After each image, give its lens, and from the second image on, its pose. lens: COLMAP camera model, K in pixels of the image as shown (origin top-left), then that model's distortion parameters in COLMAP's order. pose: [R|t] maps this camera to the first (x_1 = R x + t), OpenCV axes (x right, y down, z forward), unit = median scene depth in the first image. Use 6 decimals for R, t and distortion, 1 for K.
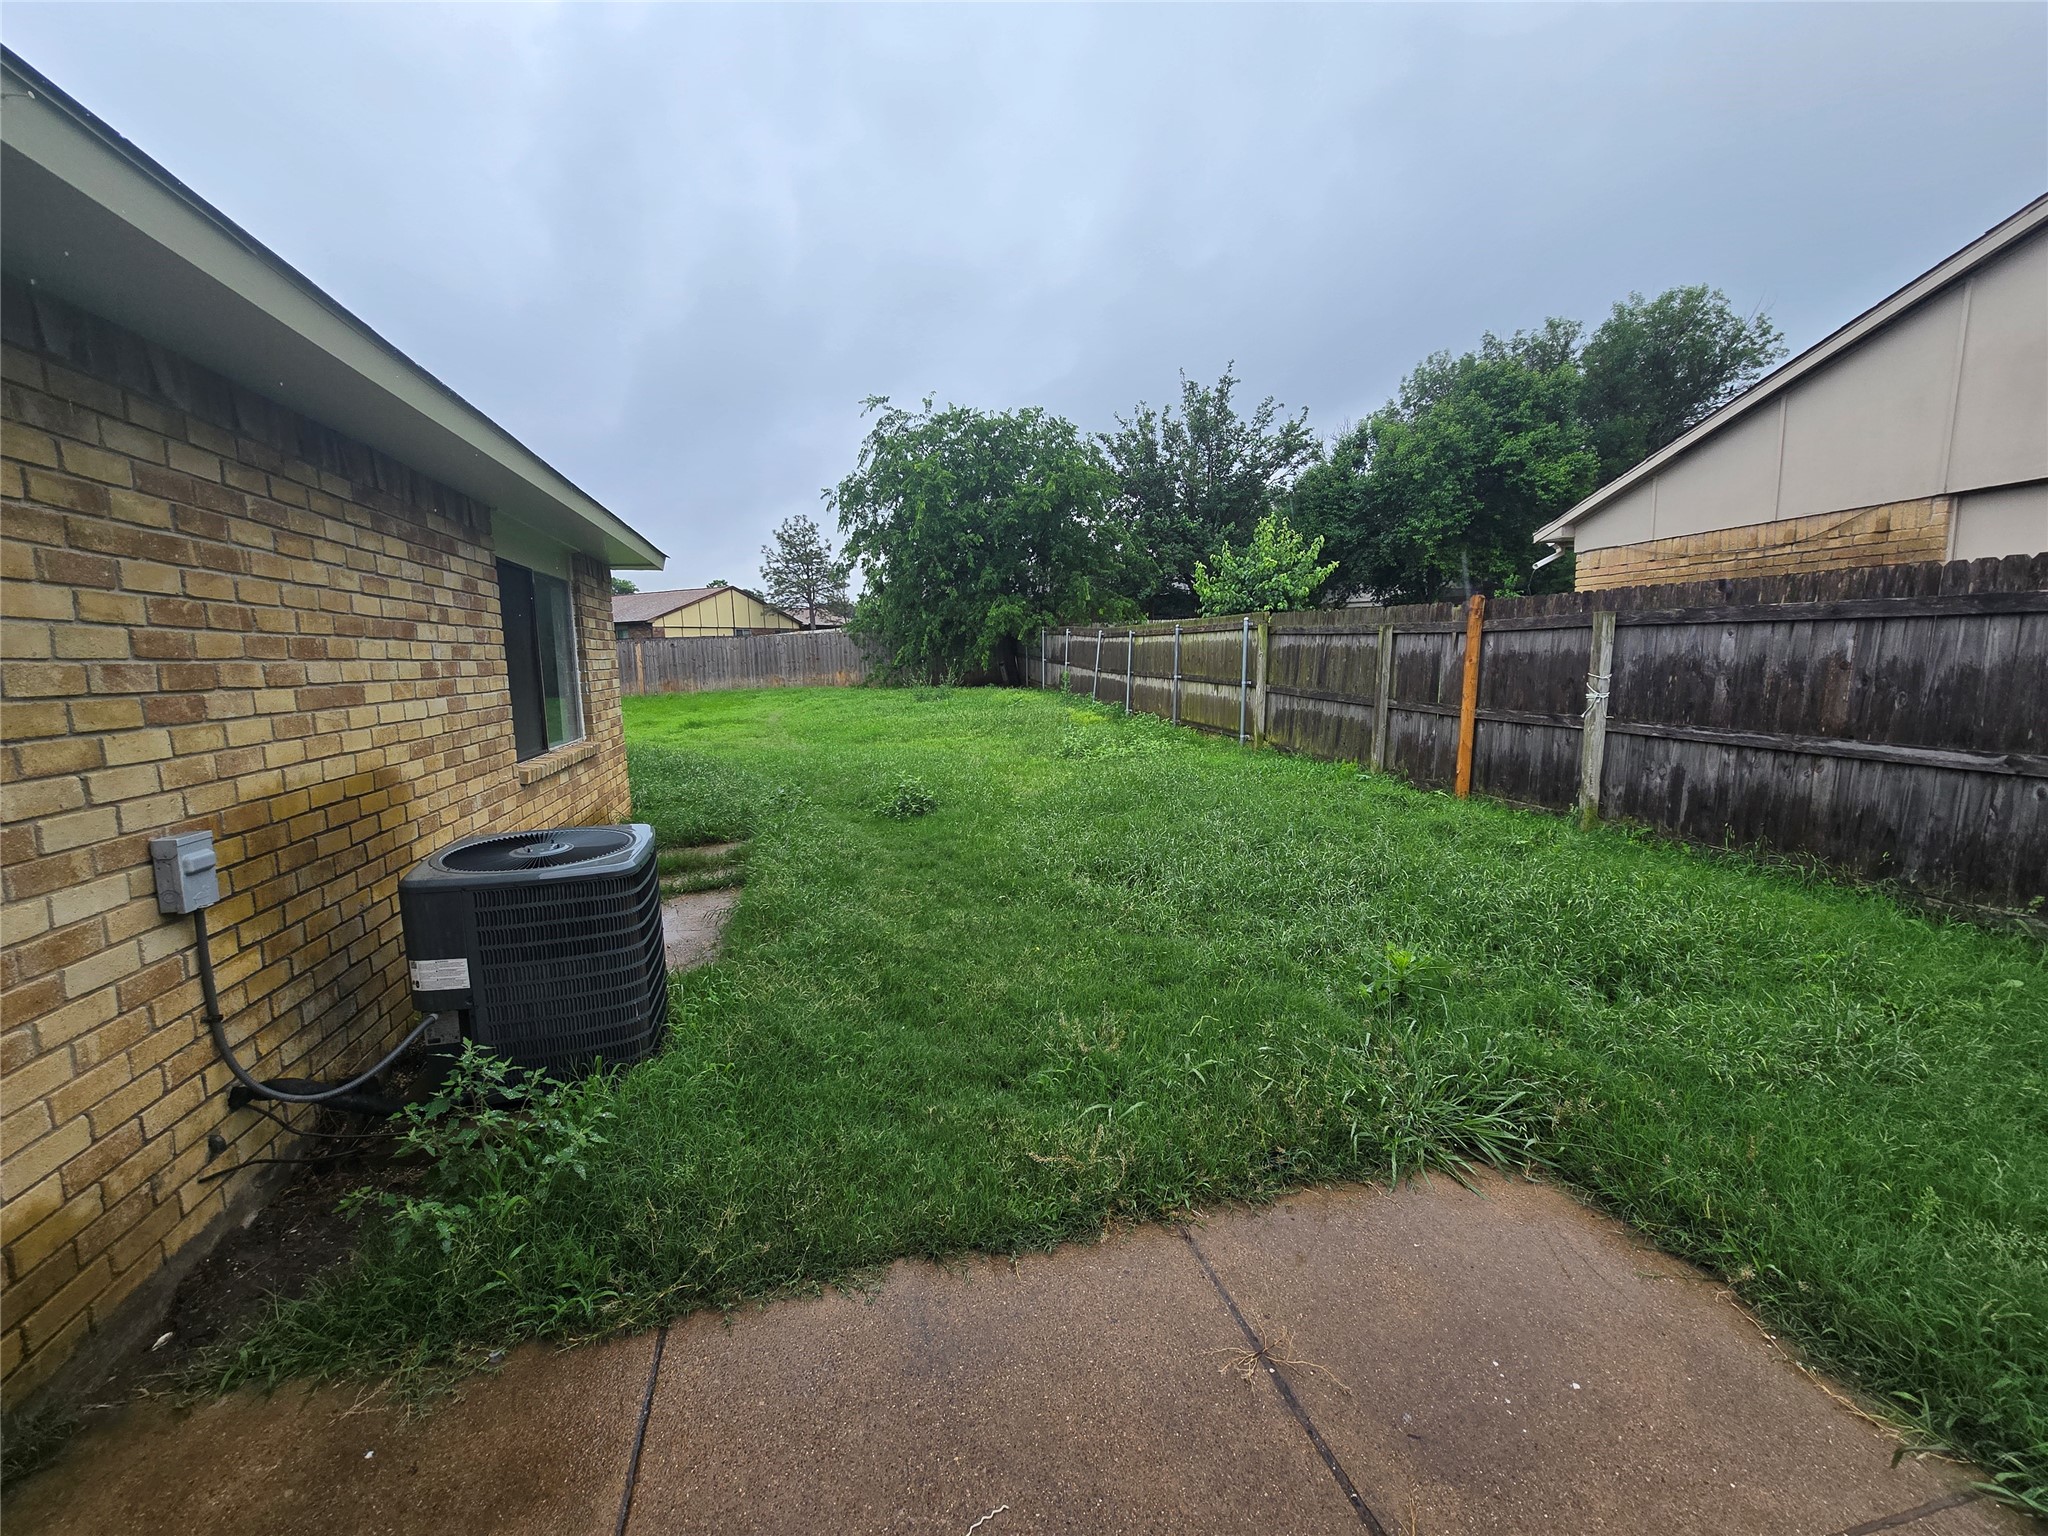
lens RADIAL K [[832.6, 0, 1026.8], [0, 832.6, 768.3], [0, 0, 1]] dist [-0.002329, -0.000247]
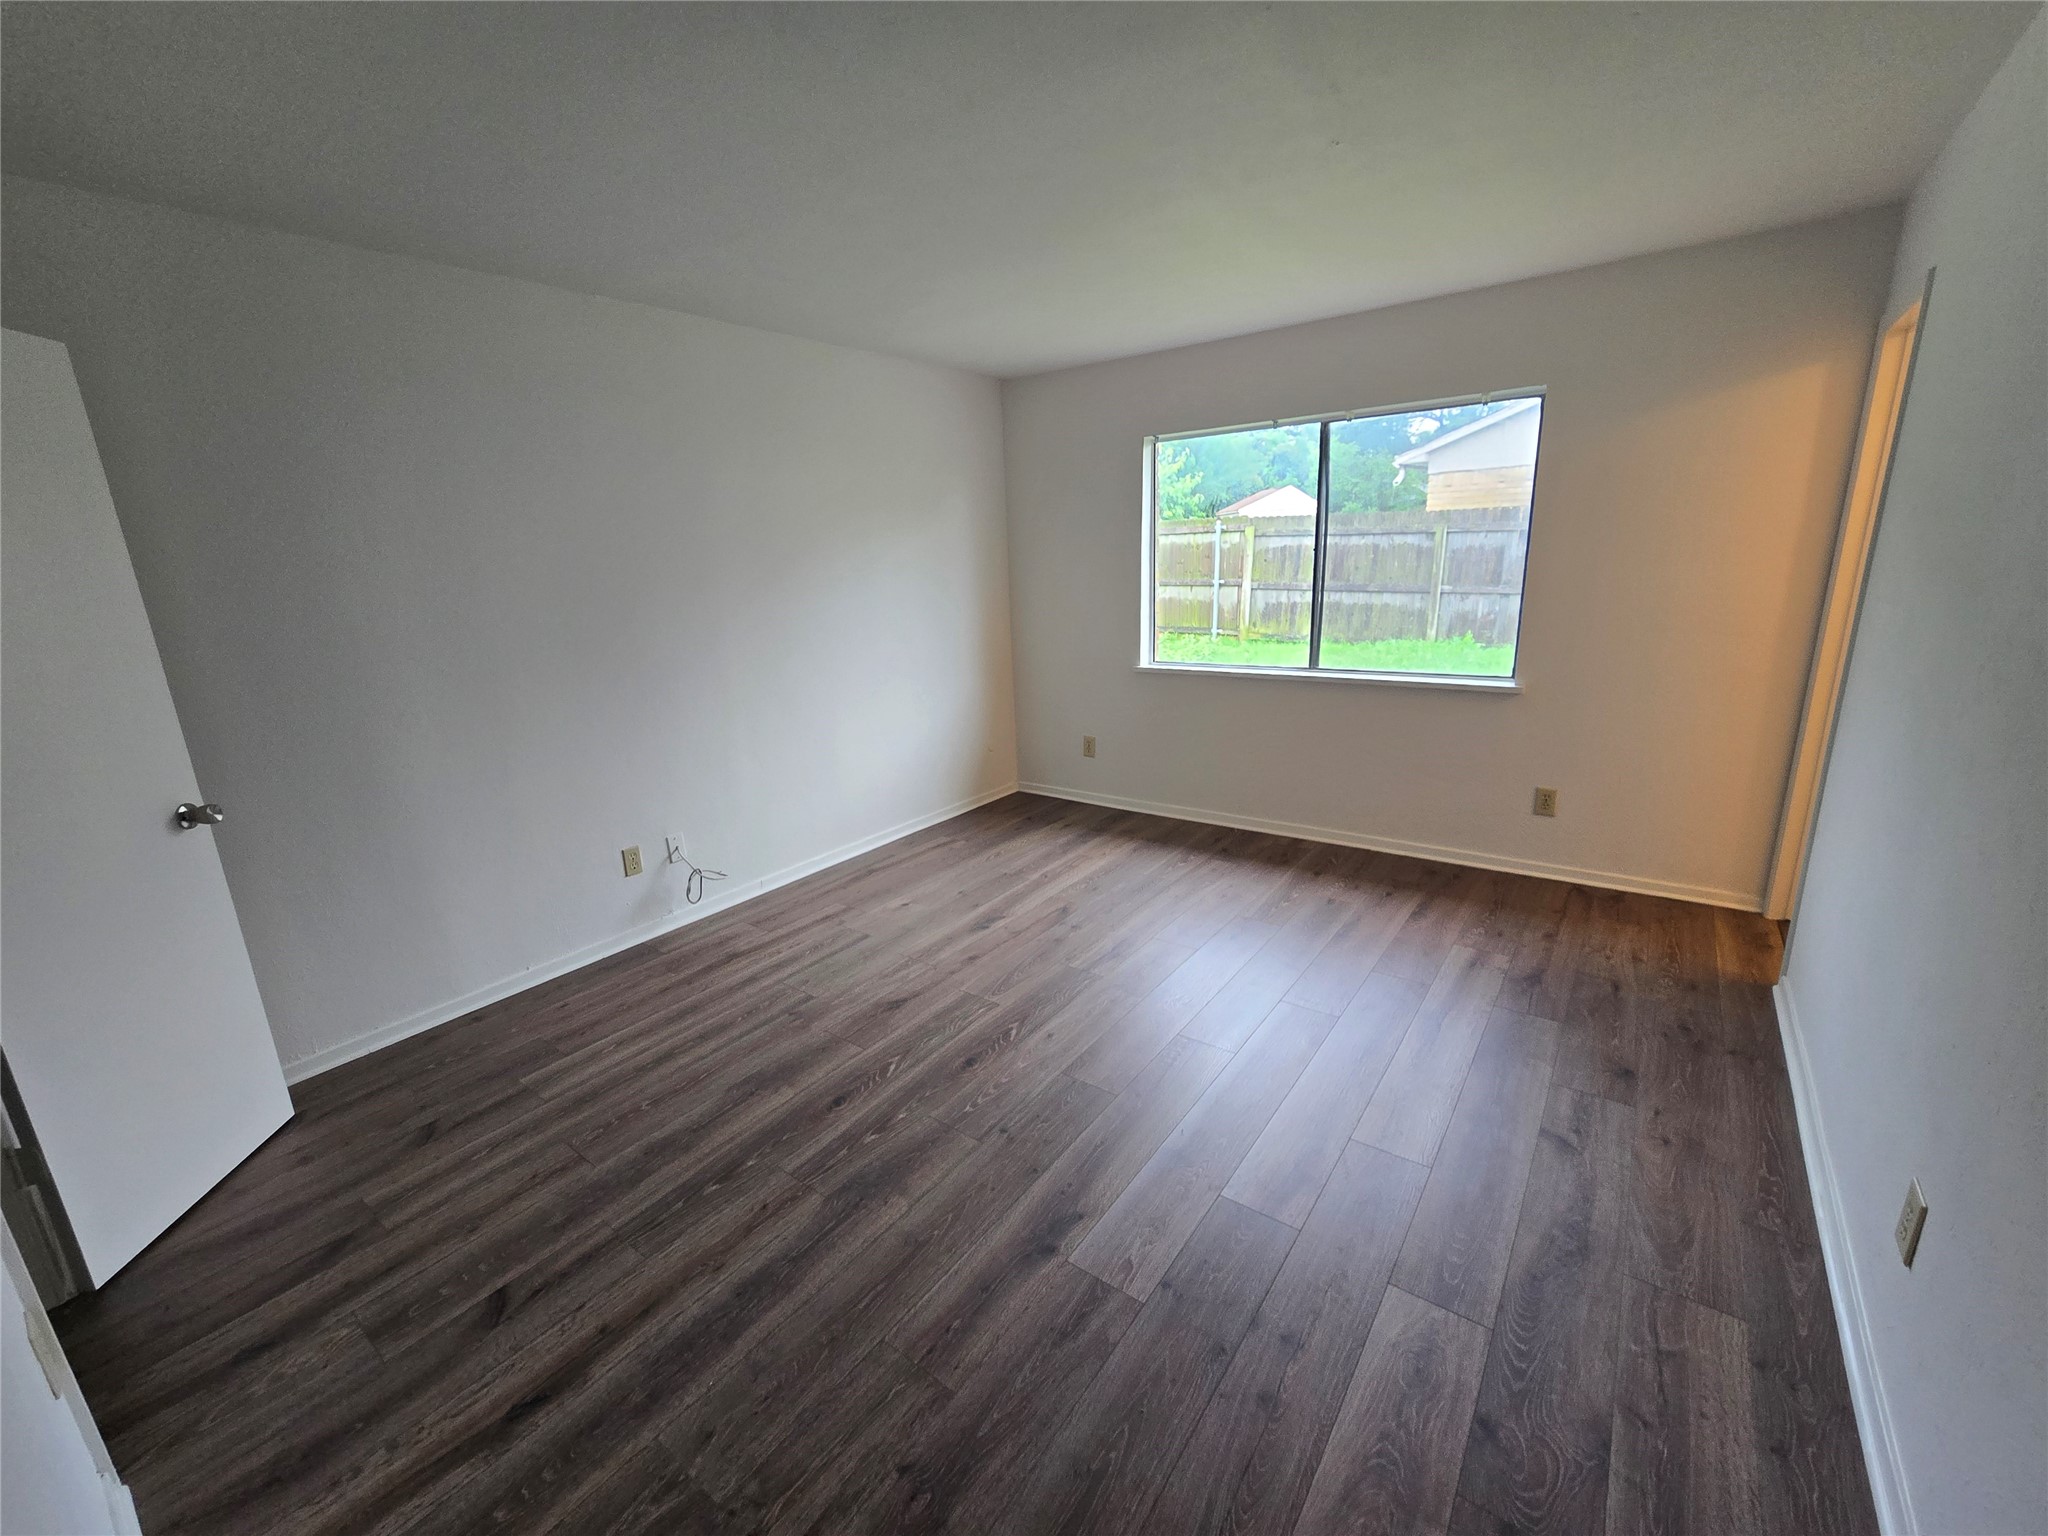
lens RADIAL K [[832.6, 0, 1014.4], [0, 832.6, 782.1], [0, 0, 1]] dist [-0.002329, -0.000247]
pose [[0.788609, -0.161524, 0.593301, -0.726905], [0.097411, 0.985514, 0.138825, -0.022731], [-0.607130, -0.051684, 0.792920, 0.310944]]
